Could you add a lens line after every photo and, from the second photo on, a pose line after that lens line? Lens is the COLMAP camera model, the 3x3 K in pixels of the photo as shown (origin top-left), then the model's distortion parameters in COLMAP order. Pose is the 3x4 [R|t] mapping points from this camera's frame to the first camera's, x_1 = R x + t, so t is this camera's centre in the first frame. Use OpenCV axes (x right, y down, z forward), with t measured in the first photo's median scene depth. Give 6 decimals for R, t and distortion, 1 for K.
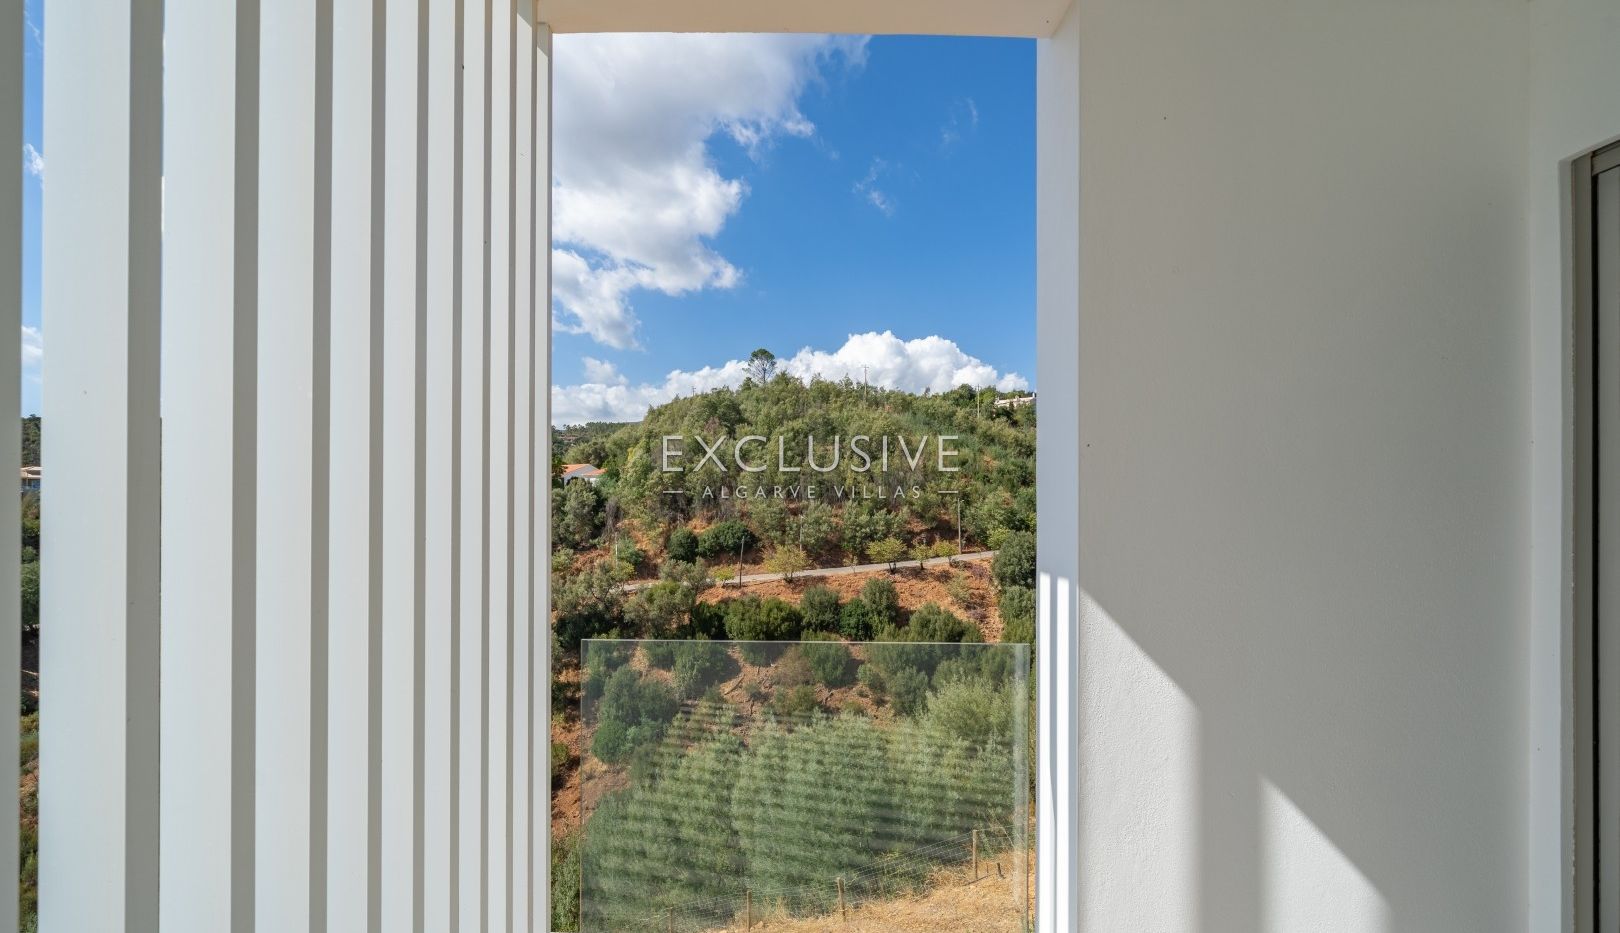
lens RADIAL K [[659.7, 0, 793.5], [0, 659.7, 495.8], [0, 0, 1]] dist [-0.004157, -0.000045]
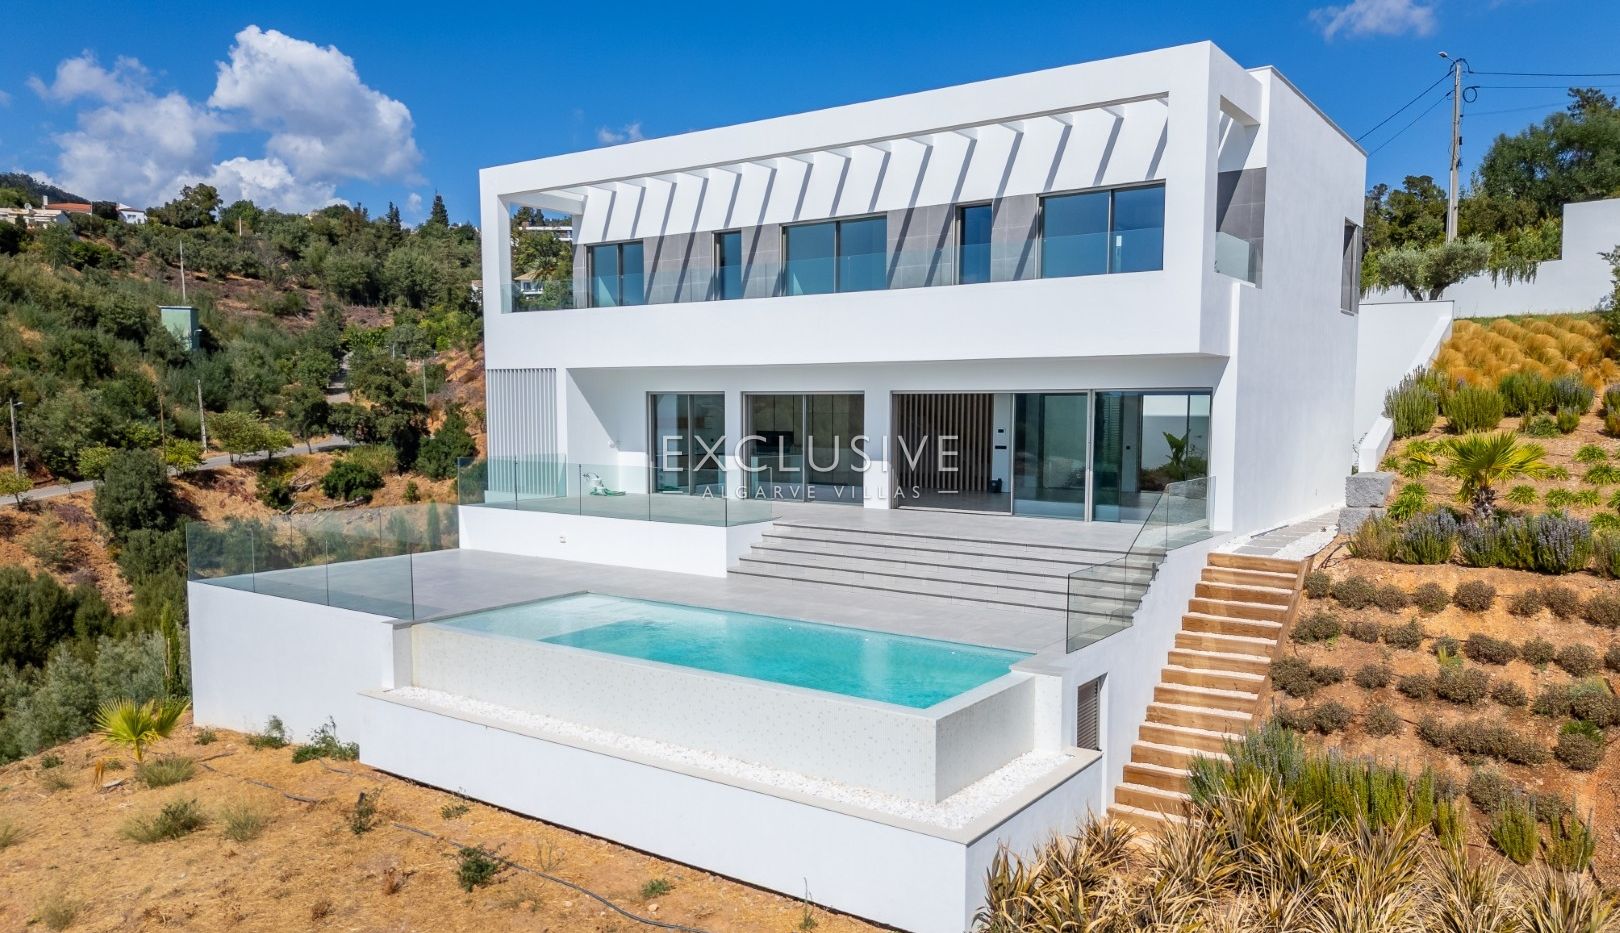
lens RADIAL K [[1149.6, 0, 801.9], [0, 1149.6, 501.7], [0, 0, 1]] dist [0.033192, -0.037037]
pose [[0.580904, -0.072894, 0.810701, -0.246441], [-0.008171, 0.995410, 0.095357, -0.011914], [-0.813931, -0.062017, 0.577642, -0.258902]]
